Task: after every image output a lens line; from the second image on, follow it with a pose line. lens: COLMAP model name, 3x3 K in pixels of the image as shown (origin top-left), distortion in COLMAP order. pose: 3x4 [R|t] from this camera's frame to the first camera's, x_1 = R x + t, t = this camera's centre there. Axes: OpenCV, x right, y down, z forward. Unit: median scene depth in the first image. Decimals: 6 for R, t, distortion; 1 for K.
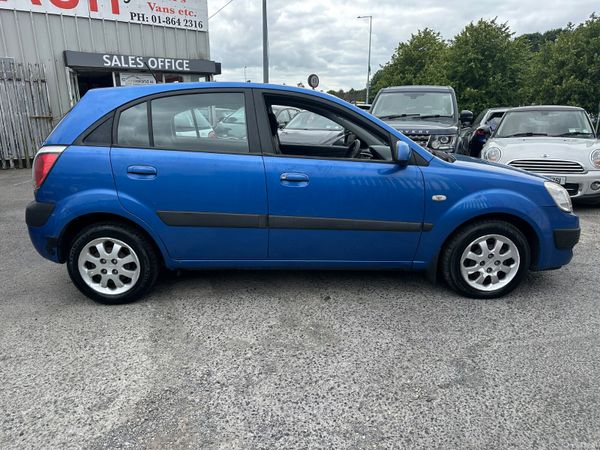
lens RADIAL K [[421.6, 0, 297.1], [0, 421.6, 224.6], [0, 0, 1]] dist [0.025098, -0.030367]
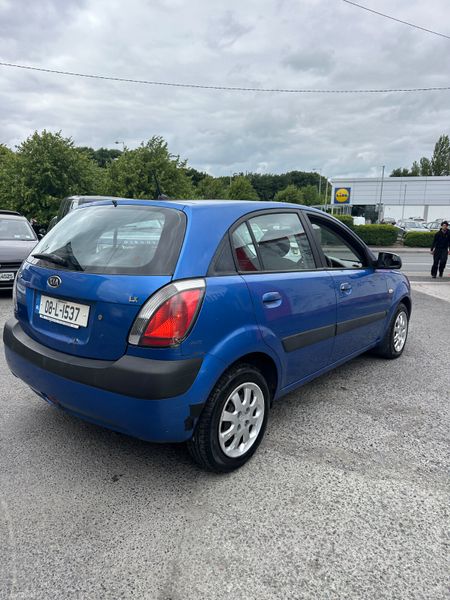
lens RADIAL K [[420.6, 0, 216.6], [0, 420.6, 302.1], [0, 0, 1]] dist [0.080741, -0.106257]
pose [[0.667565, -0.129901, 0.733132, -1.029580], [0.176831, 0.984151, 0.013362, -0.140915], [-0.723248, 0.120720, 0.679955, 0.445231]]
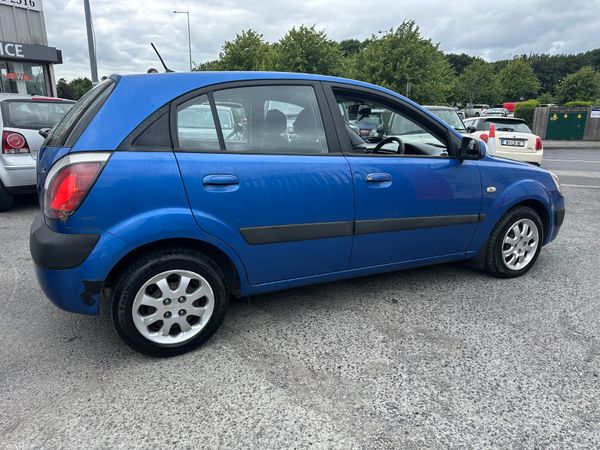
lens RADIAL K [[421.6, 0, 297.1], [0, 421.6, 224.6], [0, 0, 1]] dist [0.025098, -0.030367]
pose [[0.913969, -0.098849, 0.393559, -0.518754], [0.097593, 0.994955, 0.023260, -0.045657], [-0.393873, 0.017150, 0.919005, 0.200122]]
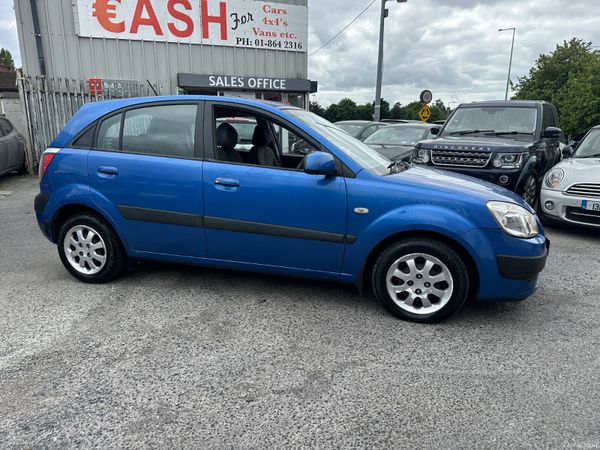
lens RADIAL K [[419.2, 0, 301.0], [0, 419.2, 224.9], [0, 0, 1]] dist [0.042992, -0.054070]
pose [[0.955689, 0.075518, -0.284526, 0.459300], [-0.085988, 0.995996, -0.024471, 0.005881], [0.281539, 0.047853, 0.958356, 0.030273]]
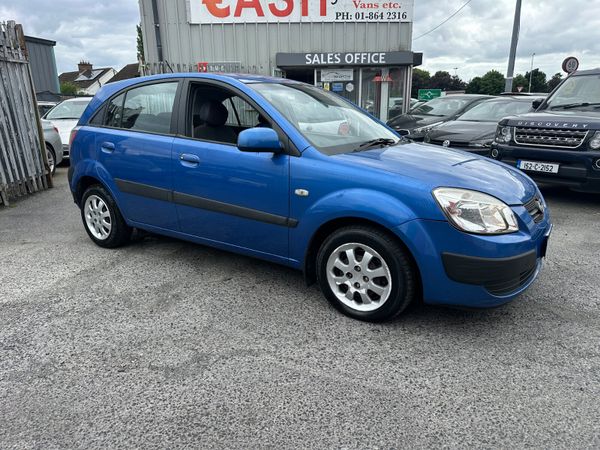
lens RADIAL K [[419.2, 0, 301.0], [0, 419.2, 224.9], [0, 0, 1]] dist [0.042992, -0.054070]
pose [[0.820770, 0.148386, -0.551651, 0.801863], [-0.140467, 0.988450, 0.056885, -0.042467], [0.553720, 0.030800, 0.832133, 0.245627]]
